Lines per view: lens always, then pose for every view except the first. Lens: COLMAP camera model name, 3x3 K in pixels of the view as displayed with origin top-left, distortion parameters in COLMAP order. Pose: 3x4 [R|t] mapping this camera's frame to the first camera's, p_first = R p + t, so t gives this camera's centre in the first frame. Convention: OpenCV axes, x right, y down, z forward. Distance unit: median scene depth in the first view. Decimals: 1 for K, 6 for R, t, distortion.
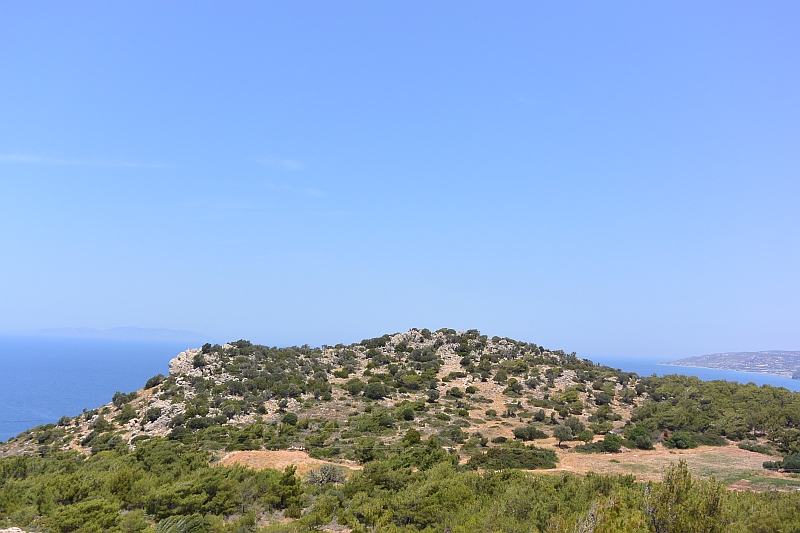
lens RADIAL K [[714.4, 0, 397.3], [0, 714.4, 267.2], [0, 0, 1]] dist [-0.077897, 0.043597]
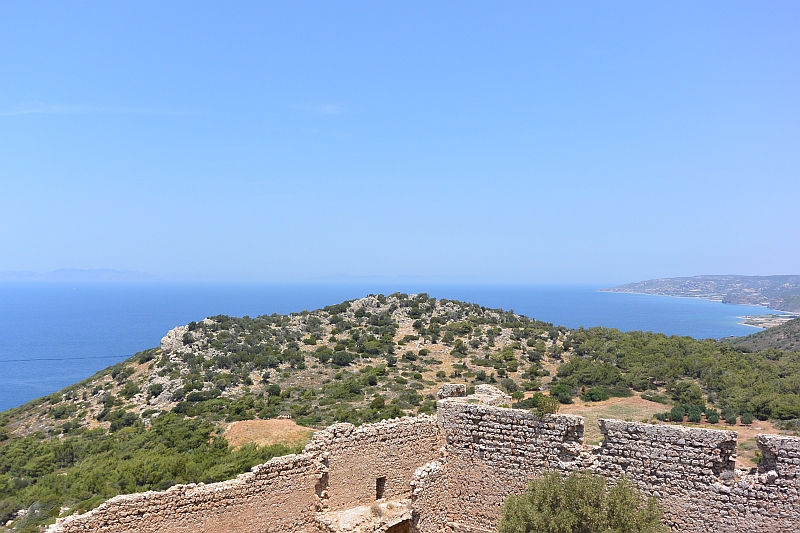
lens RADIAL K [[714.4, 0, 402.0], [0, 714.4, 265.7], [0, 0, 1]] dist [-0.077897, 0.043597]
pose [[0.996339, -0.026593, 0.081248, -0.024425], [0.018899, 0.995389, 0.094040, -0.087173], [-0.083374, -0.092161, 0.992248, -0.157317]]
